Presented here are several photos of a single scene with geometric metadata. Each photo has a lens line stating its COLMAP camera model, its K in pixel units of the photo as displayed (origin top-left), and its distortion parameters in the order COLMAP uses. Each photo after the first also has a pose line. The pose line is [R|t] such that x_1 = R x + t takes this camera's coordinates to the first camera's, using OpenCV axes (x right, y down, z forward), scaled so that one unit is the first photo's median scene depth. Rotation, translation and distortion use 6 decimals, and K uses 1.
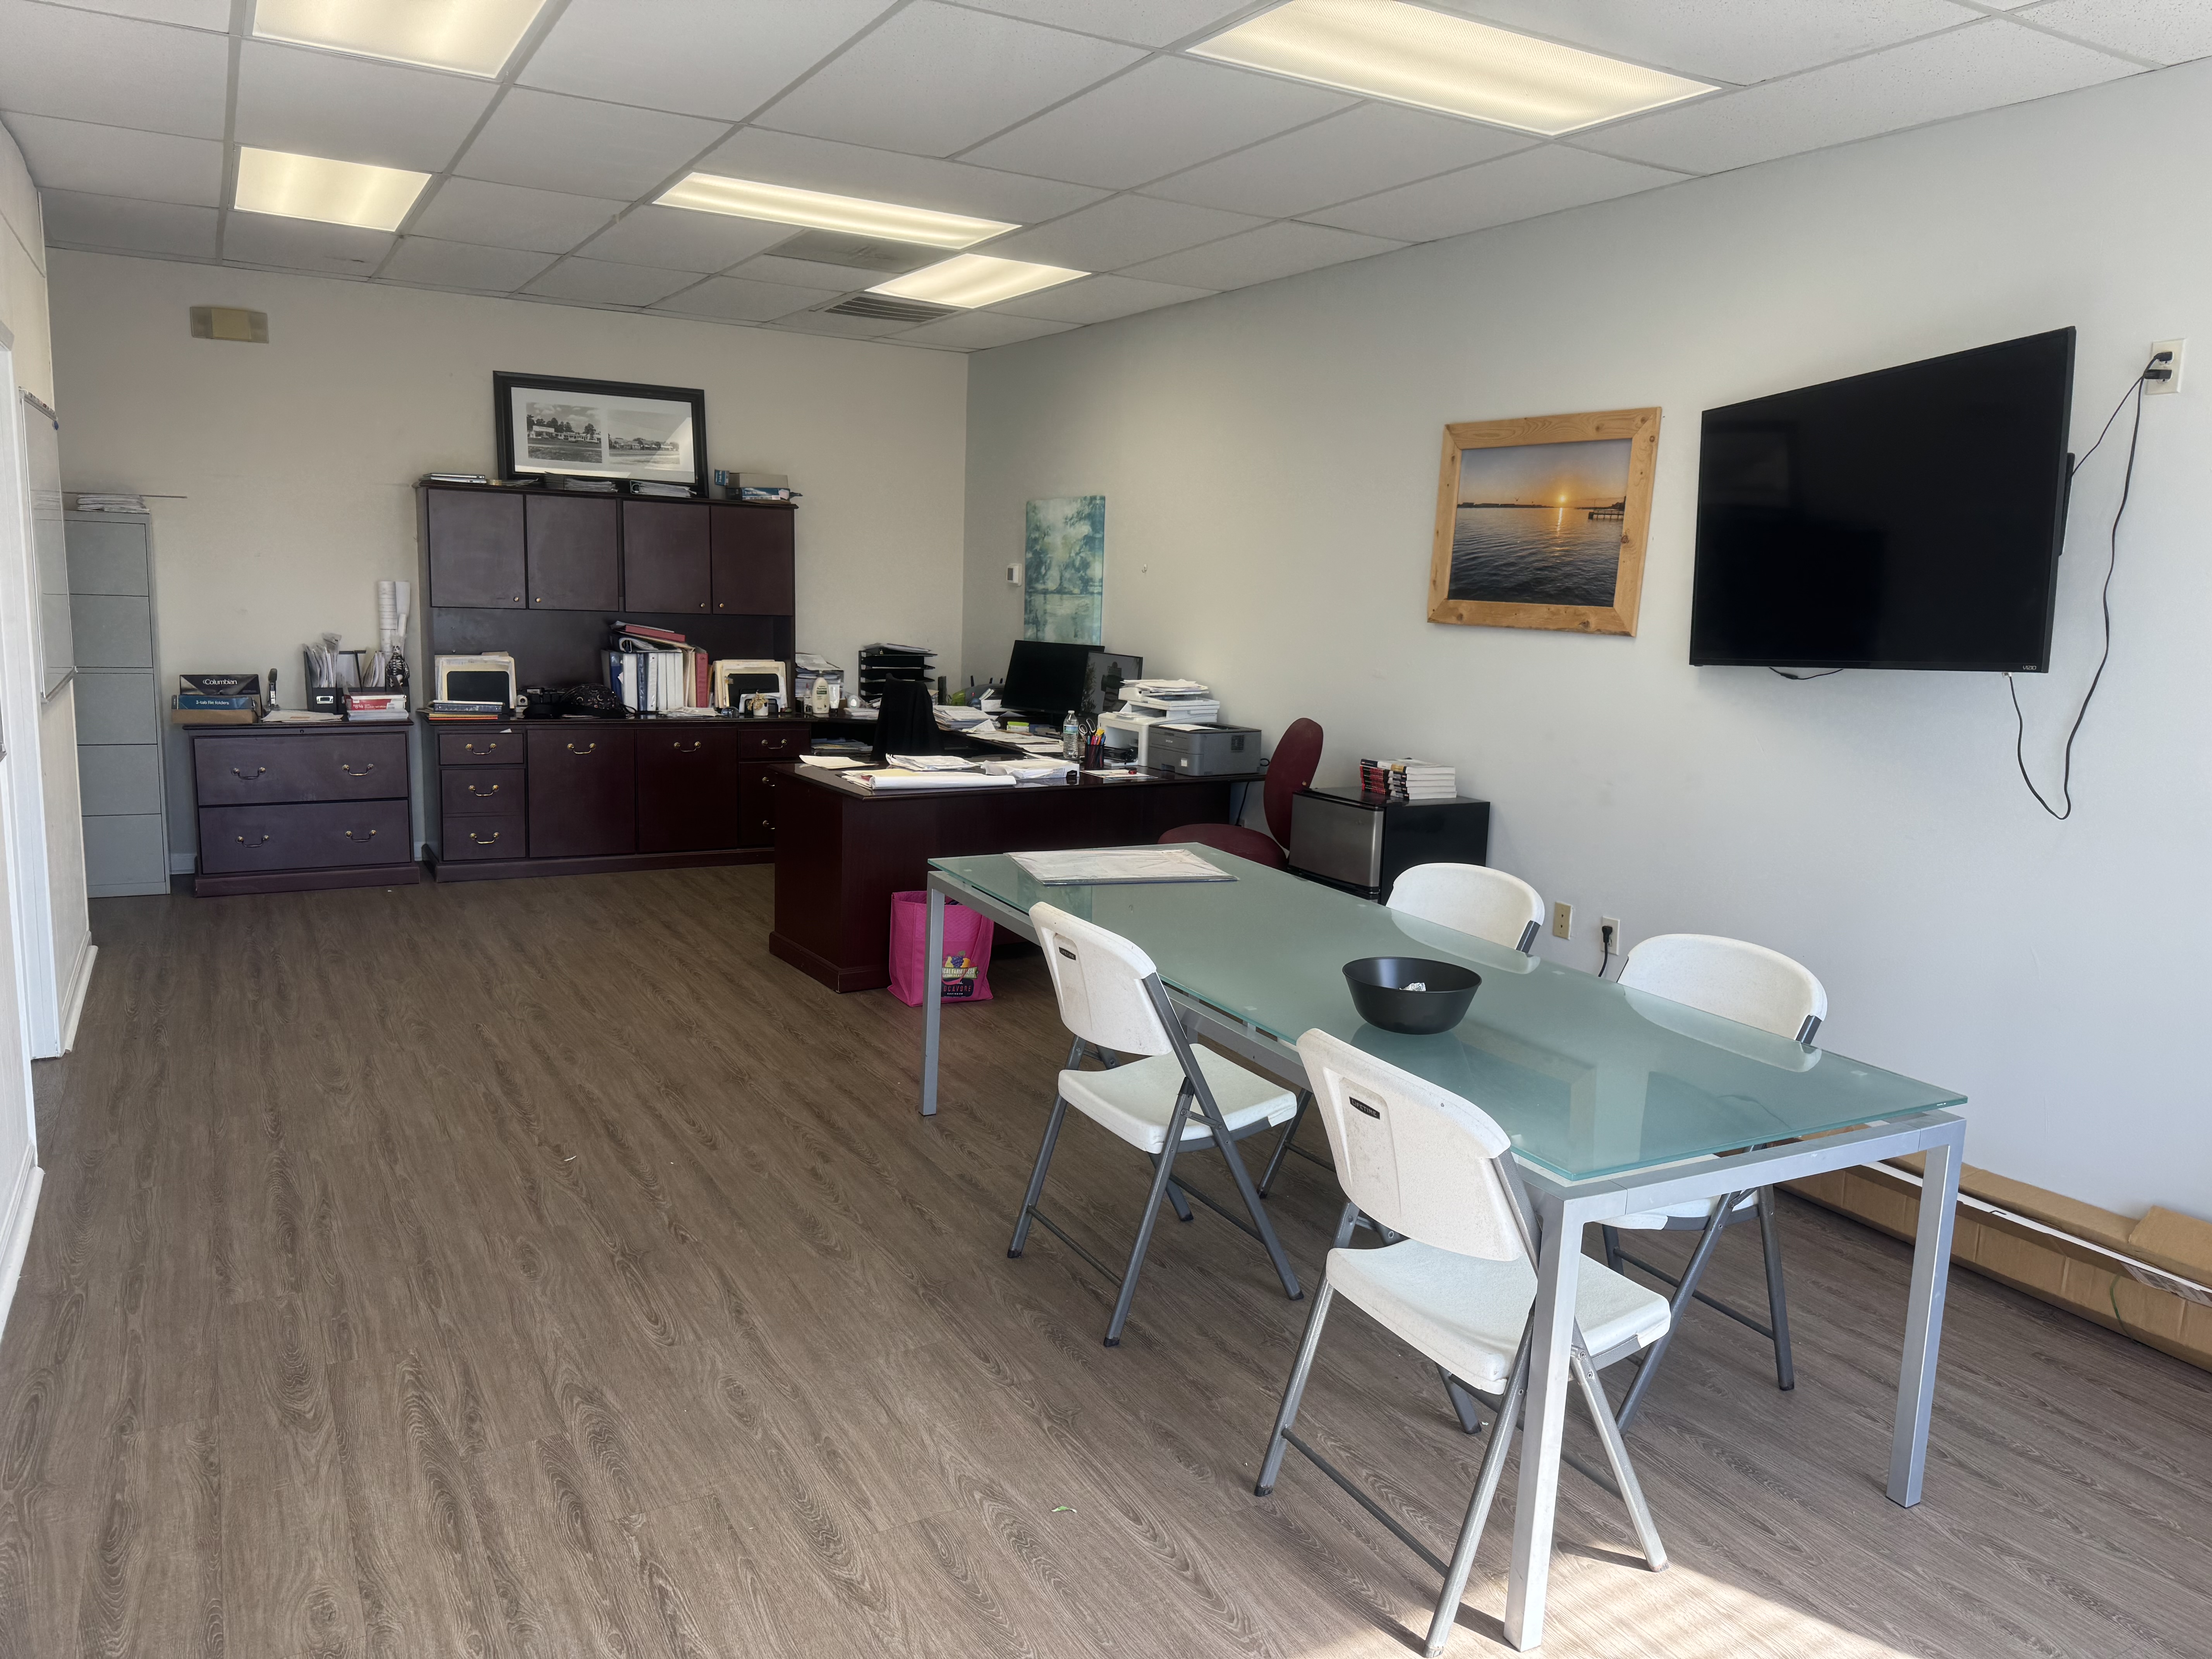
lens RADIAL K [[1548.5, 0, 1097.6], [0, 1548.5, 834.1], [0, 0, 1]] dist [0.013094, -0.009527]
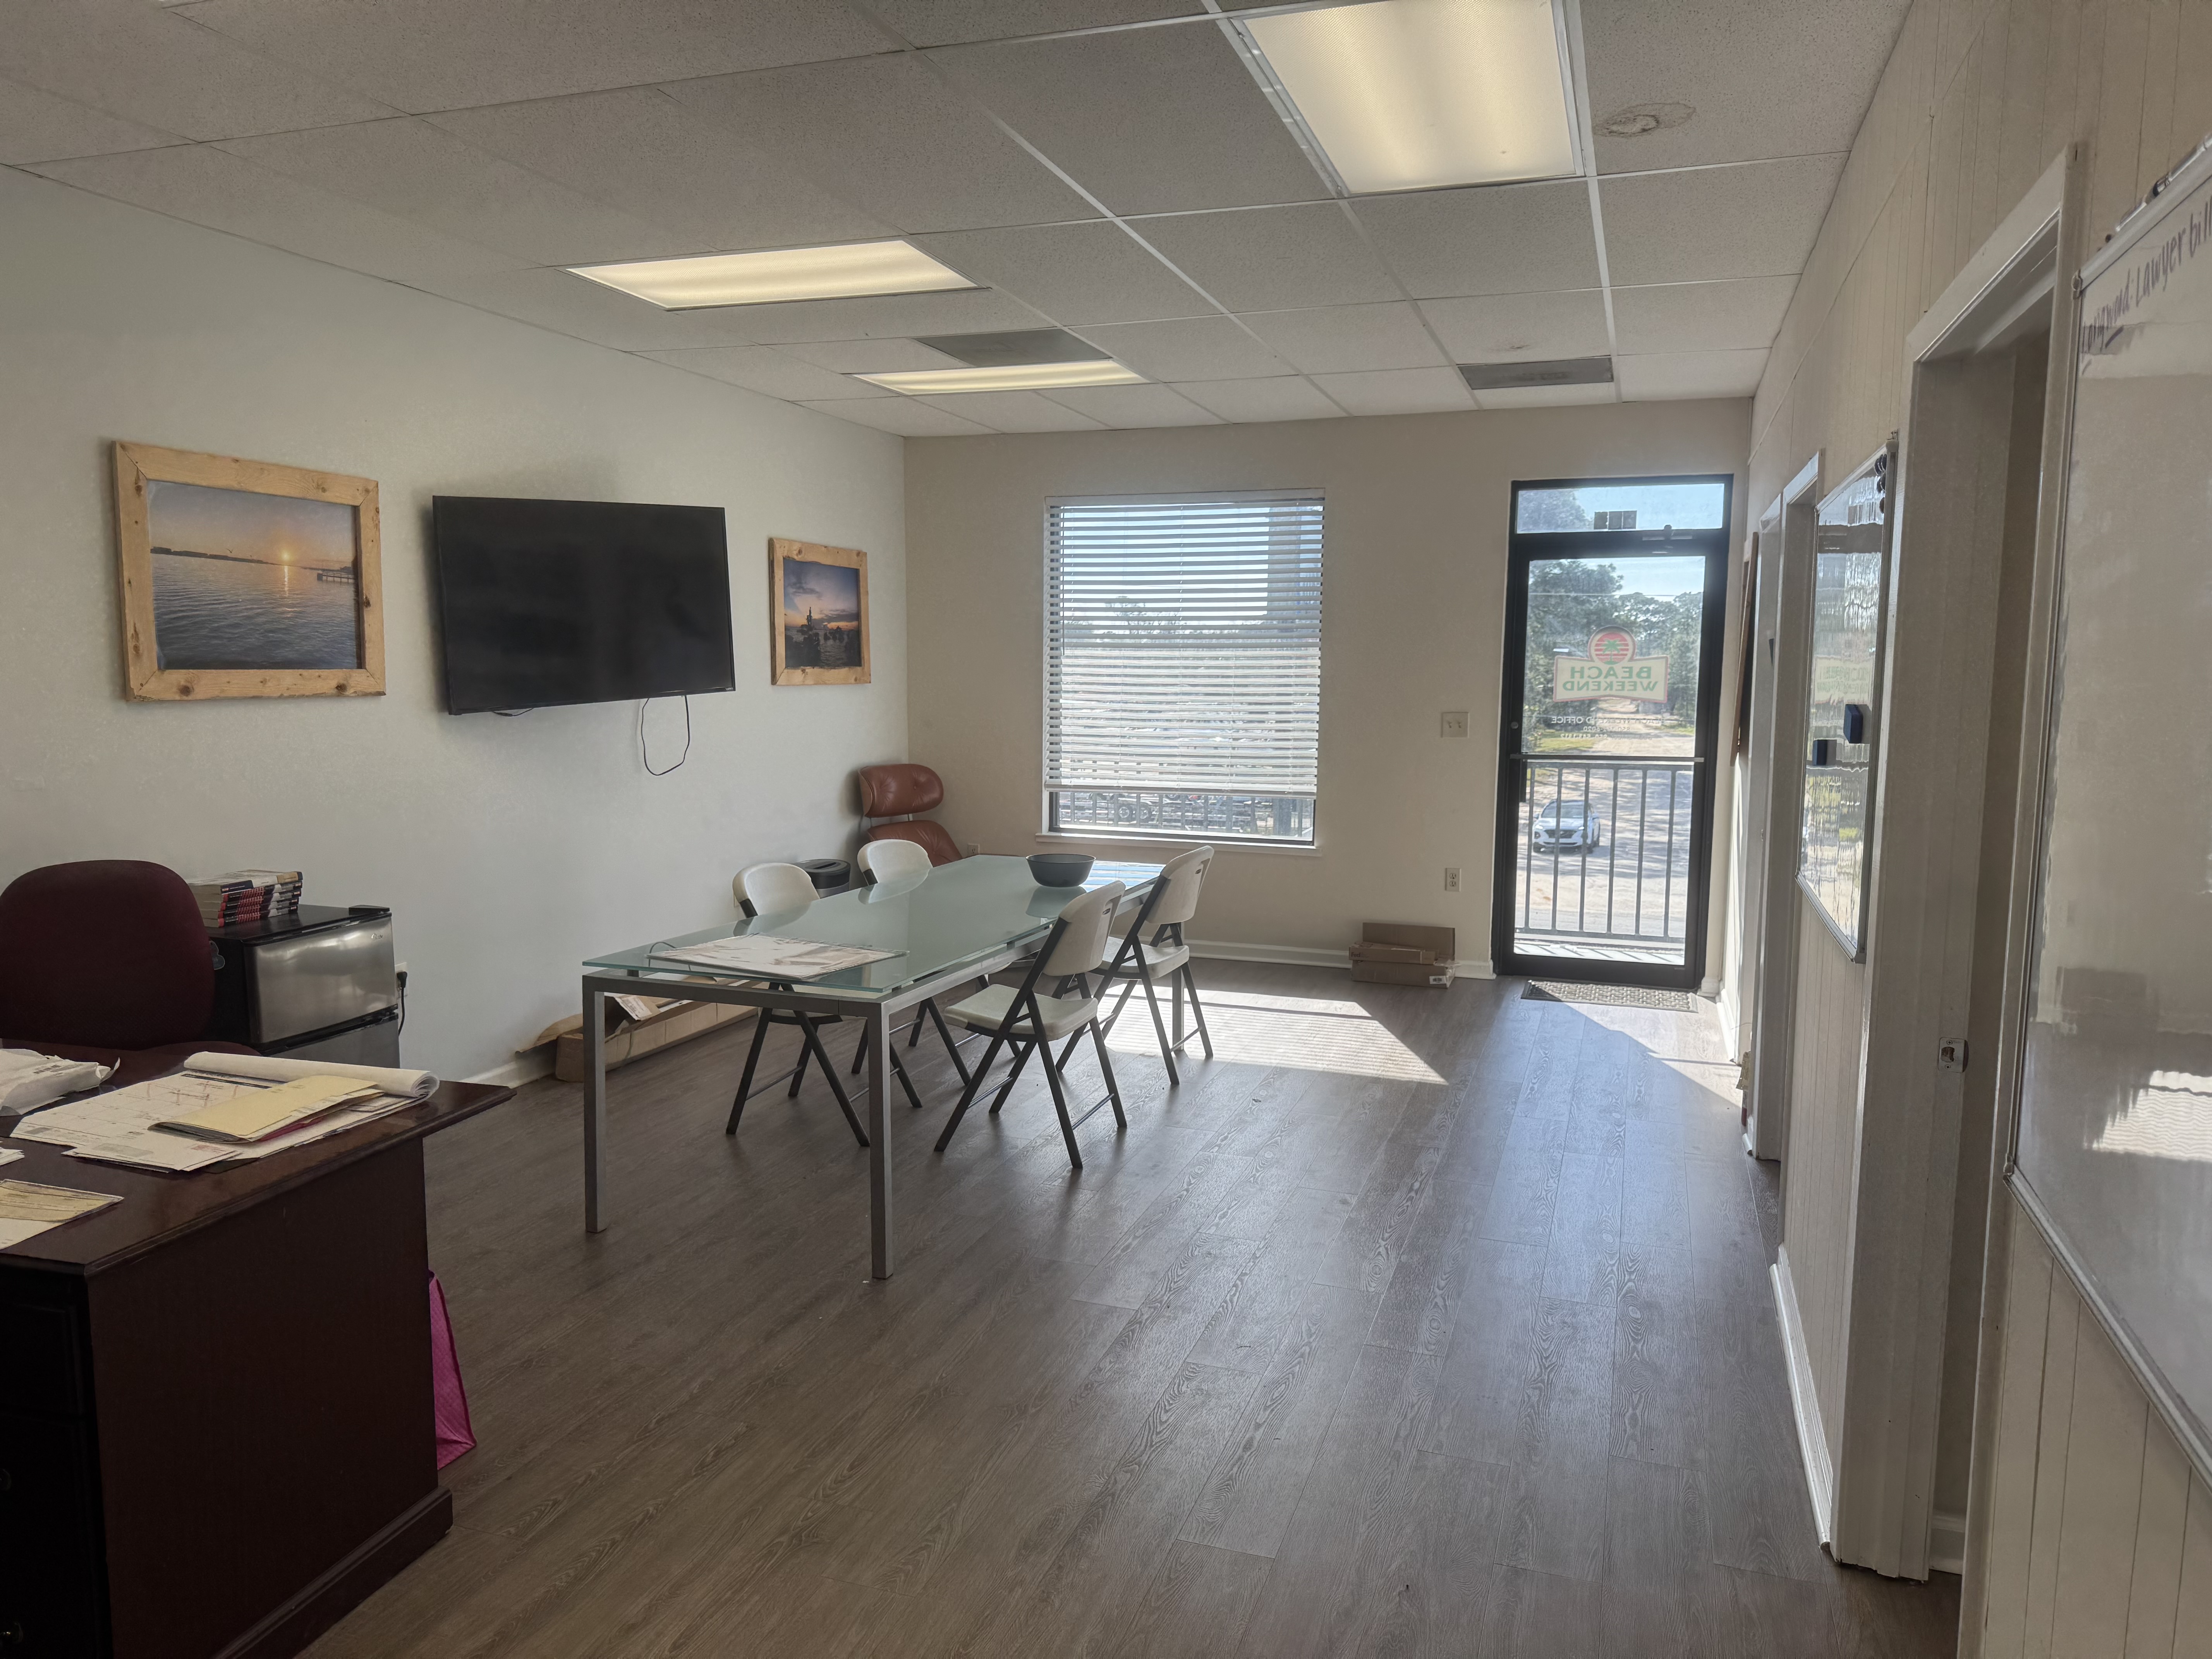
lens RADIAL K [[1548.5, 0, 1085.8], [0, 1548.5, 834.4], [0, 0, 1]] dist [0.013094, -0.009527]
pose [[-0.651046, -0.125779, 0.748545, -0.443679], [0.097238, 0.964229, 0.246592, -0.145728], [-0.752784, 0.233330, -0.615527, 0.764469]]
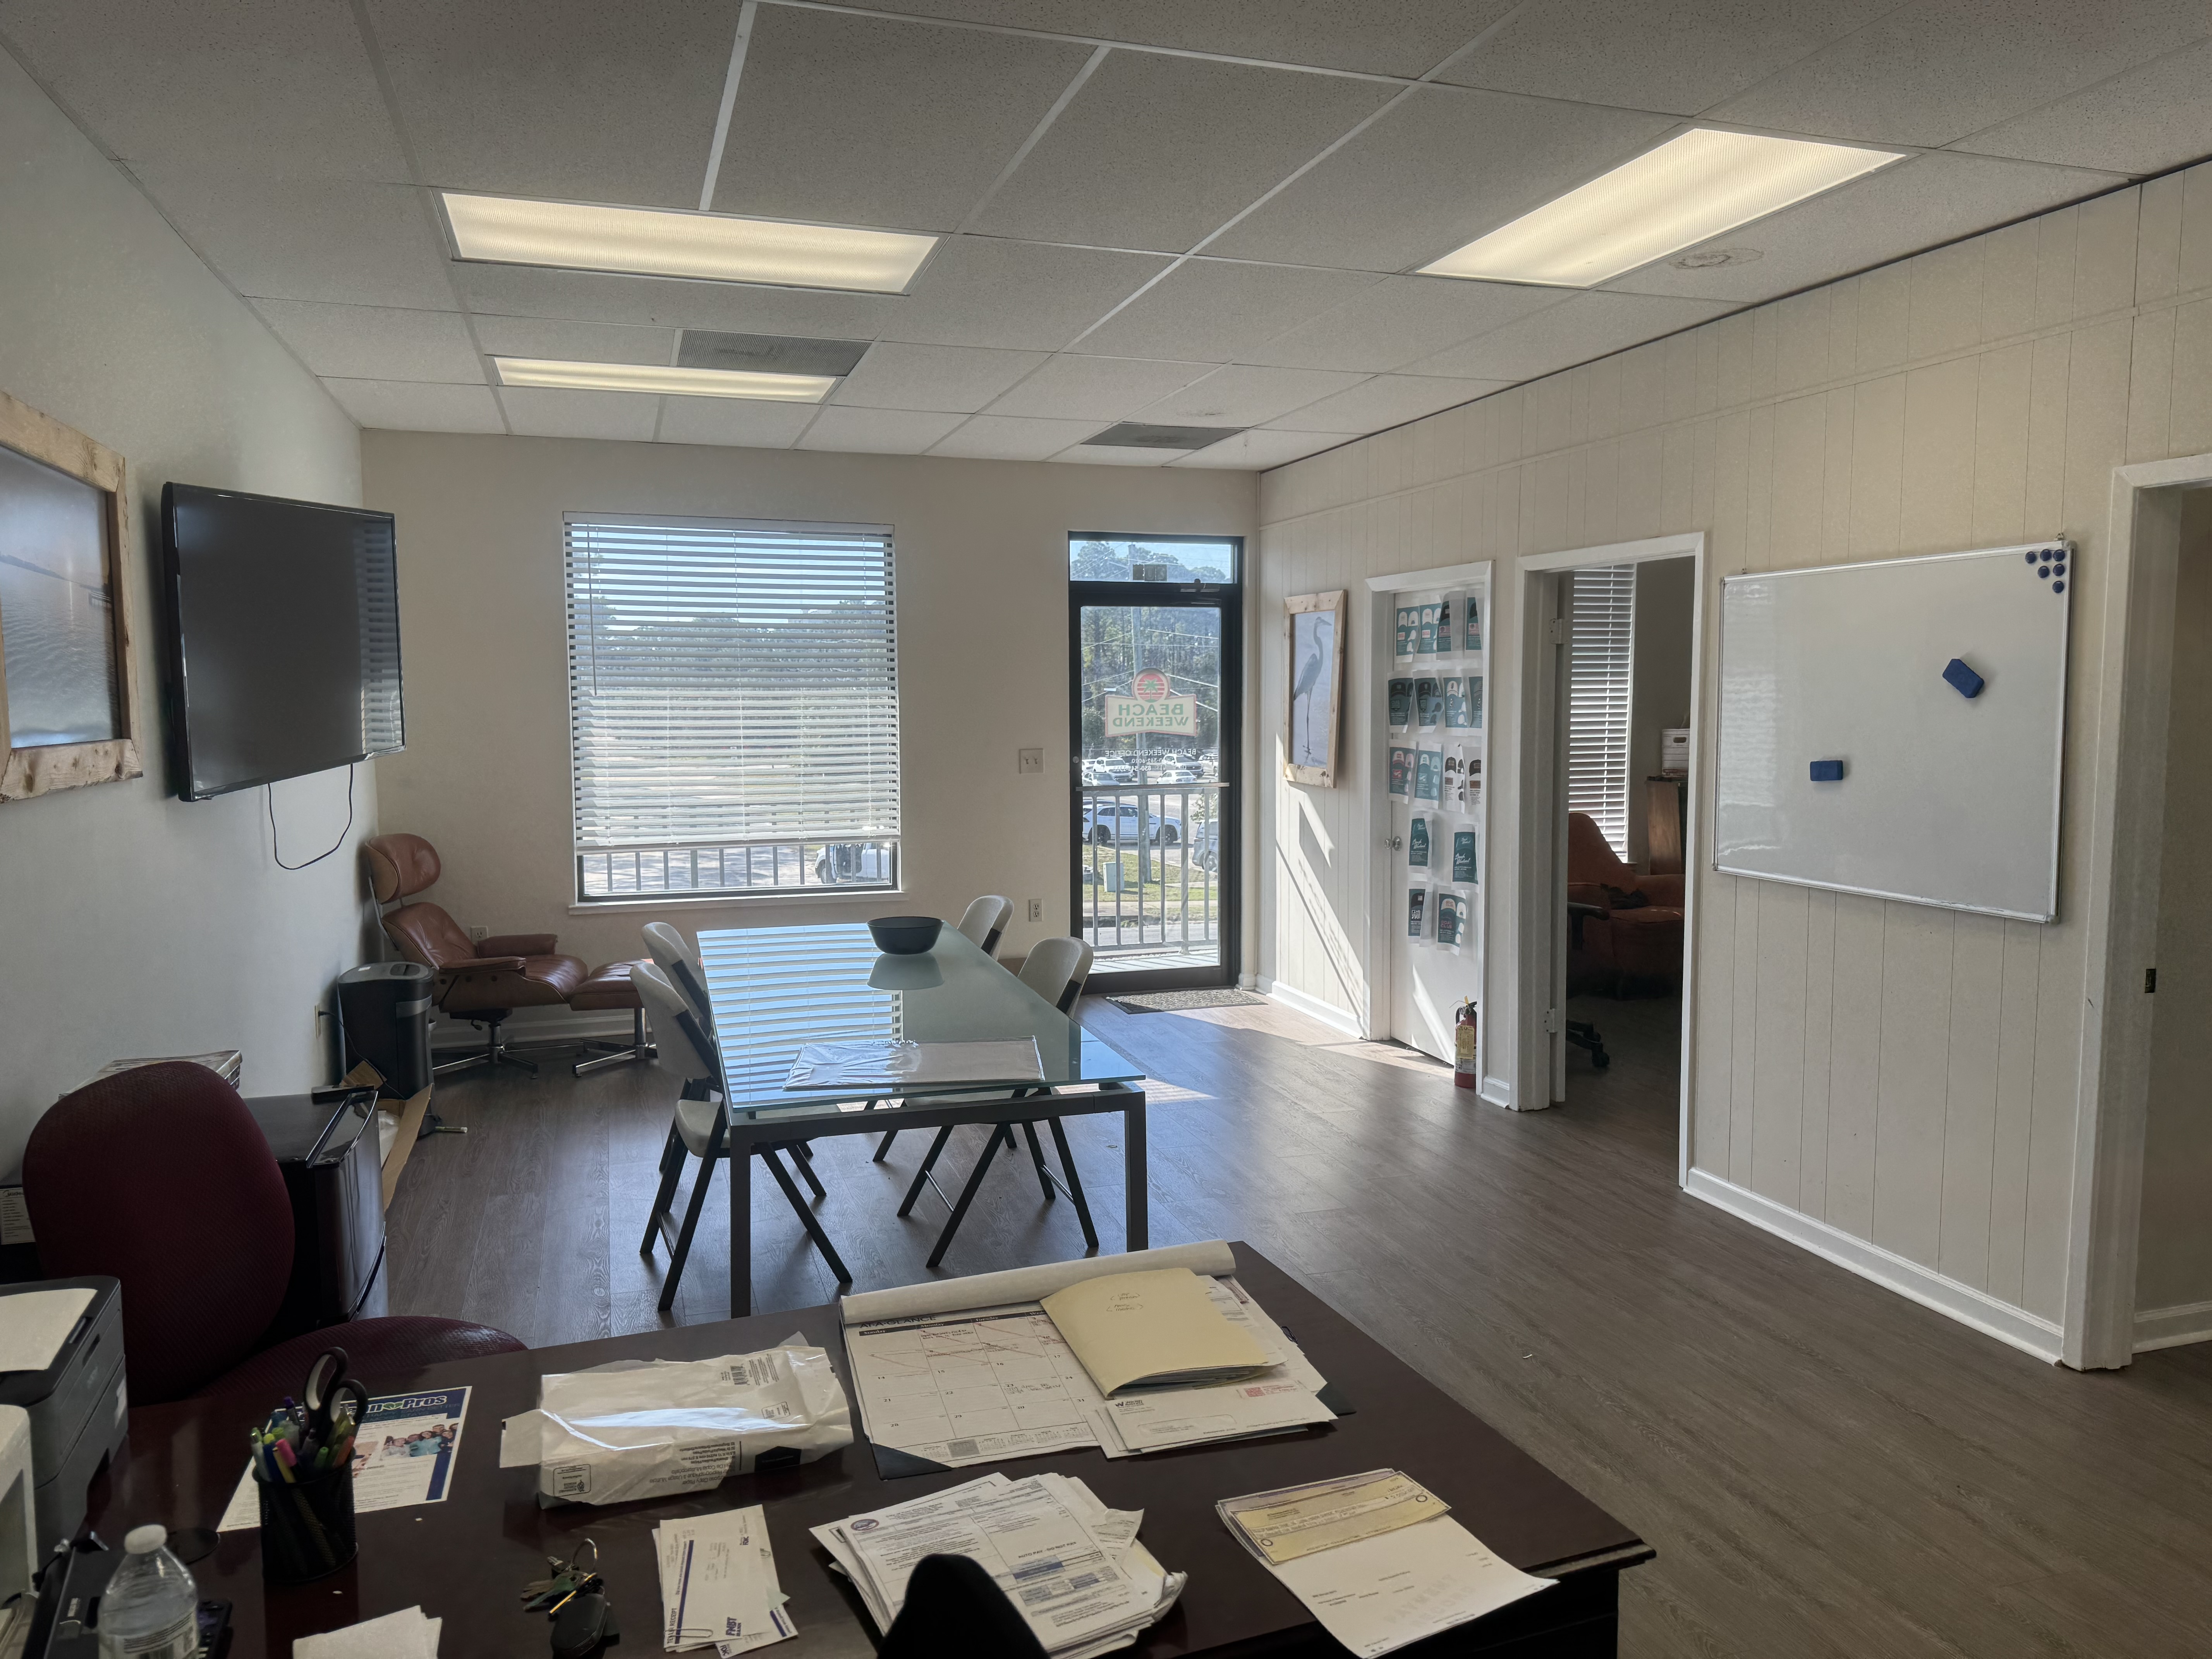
lens RADIAL K [[1548.5, 0, 1099.9], [0, 1548.5, 824.5], [0, 0, 1]] dist [0.013094, -0.009527]
pose [[-0.980853, -0.051780, 0.187740, -0.102129], [-0.002392, 0.967137, 0.254245, -0.166288], [-0.194735, 0.248928, -0.948743, 0.930774]]
